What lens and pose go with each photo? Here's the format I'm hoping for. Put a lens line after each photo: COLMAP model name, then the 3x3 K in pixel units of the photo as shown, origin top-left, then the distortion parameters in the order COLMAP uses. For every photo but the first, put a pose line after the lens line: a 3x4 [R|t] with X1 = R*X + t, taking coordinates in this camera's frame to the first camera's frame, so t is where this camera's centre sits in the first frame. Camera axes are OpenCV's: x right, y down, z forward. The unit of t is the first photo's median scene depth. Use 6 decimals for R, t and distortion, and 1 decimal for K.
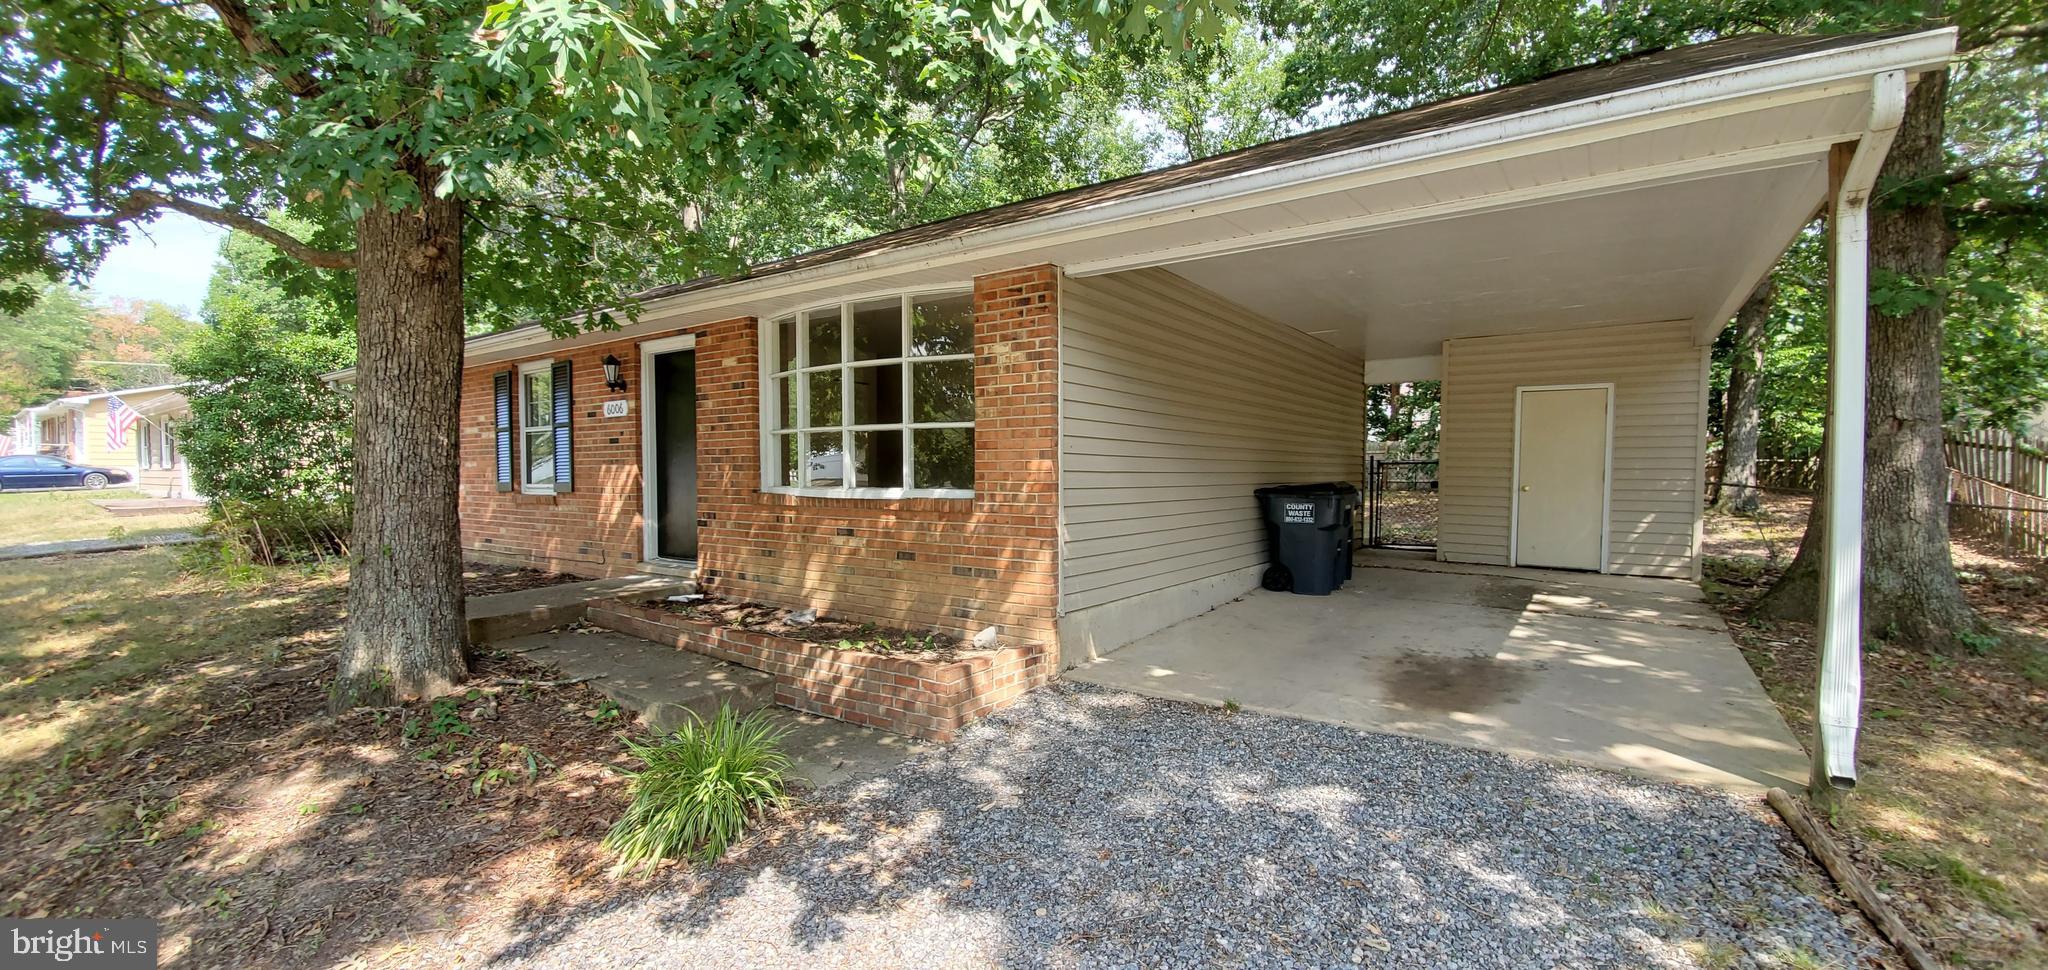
lens RADIAL K [[817.5, 0, 1024.9], [0, 817.5, 504.7], [0, 0, 1]] dist [0.024804, -0.022311]
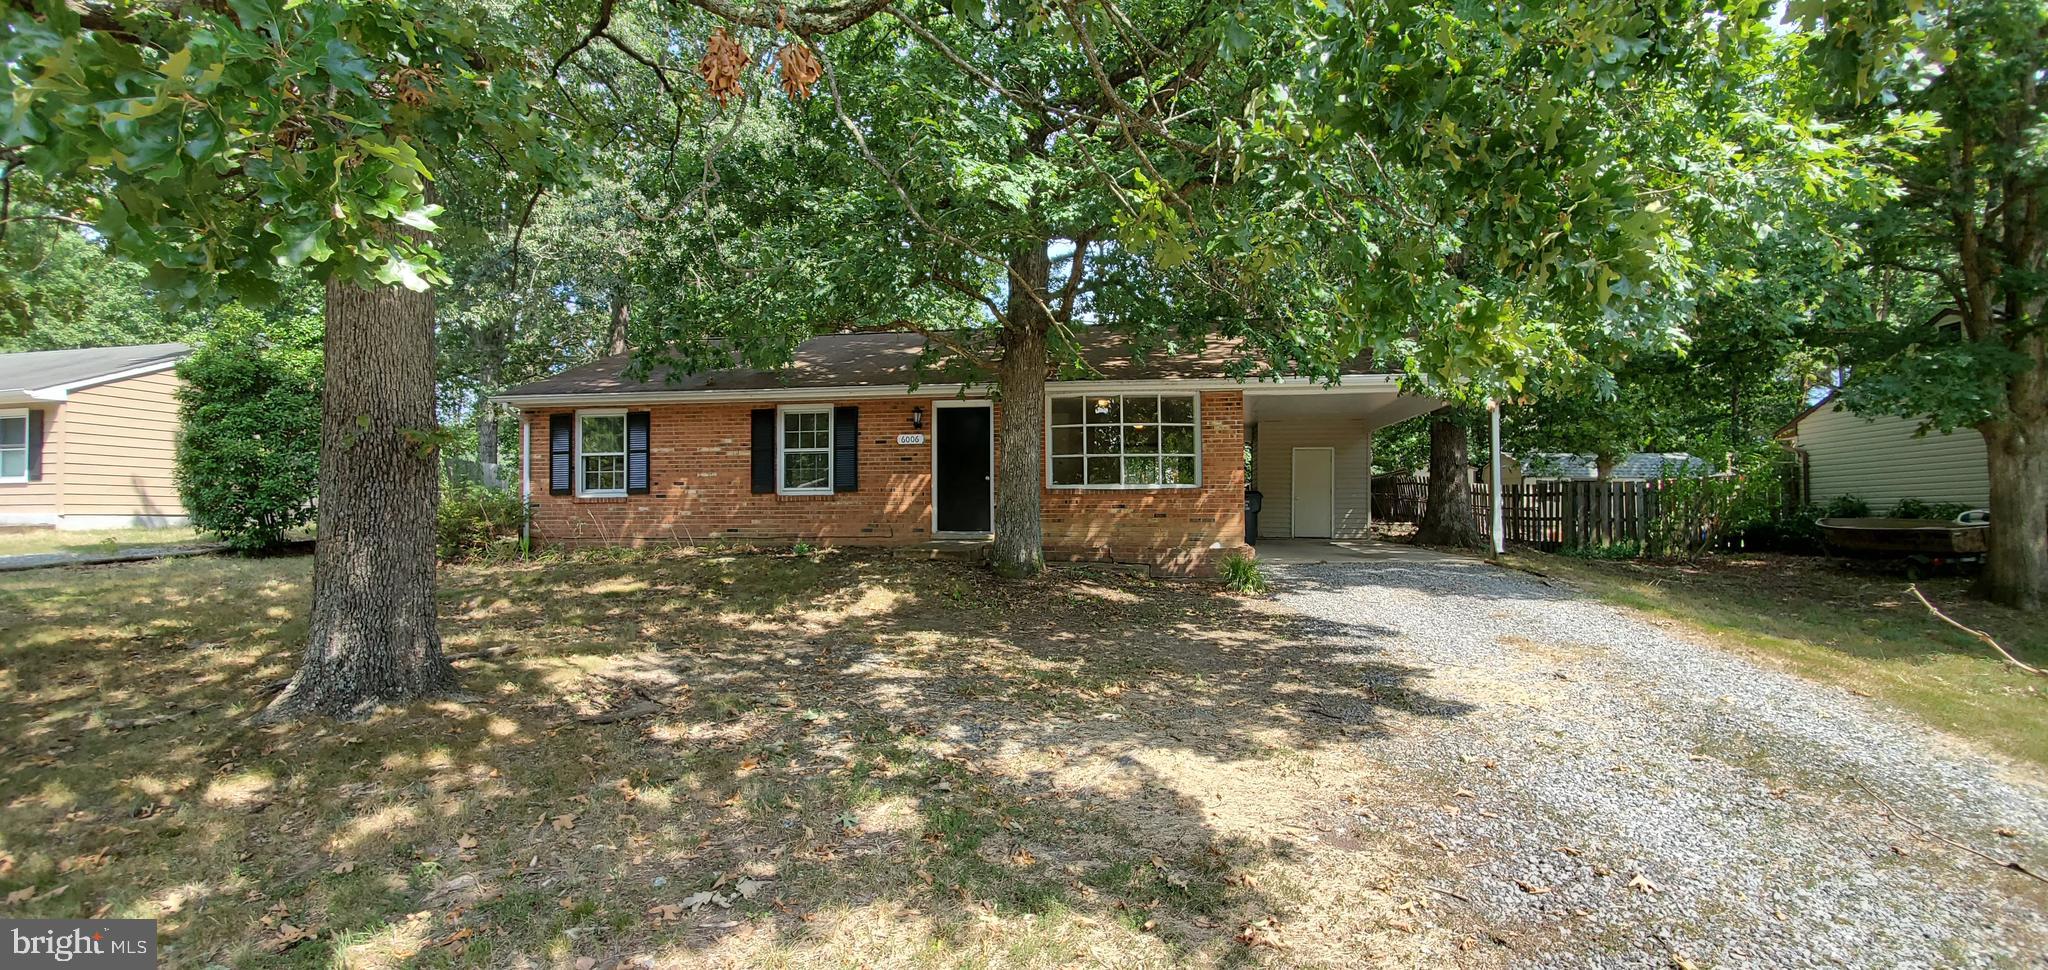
lens RADIAL K [[817.5, 0, 1024.9], [0, 817.5, 504.7], [0, 0, 1]] dist [0.024804, -0.022311]
pose [[0.885044, 0.002438, 0.465501, -1.414656], [0.020801, 0.998780, -0.044780, 0.118684], [-0.465042, 0.049315, 0.883914, -0.699742]]
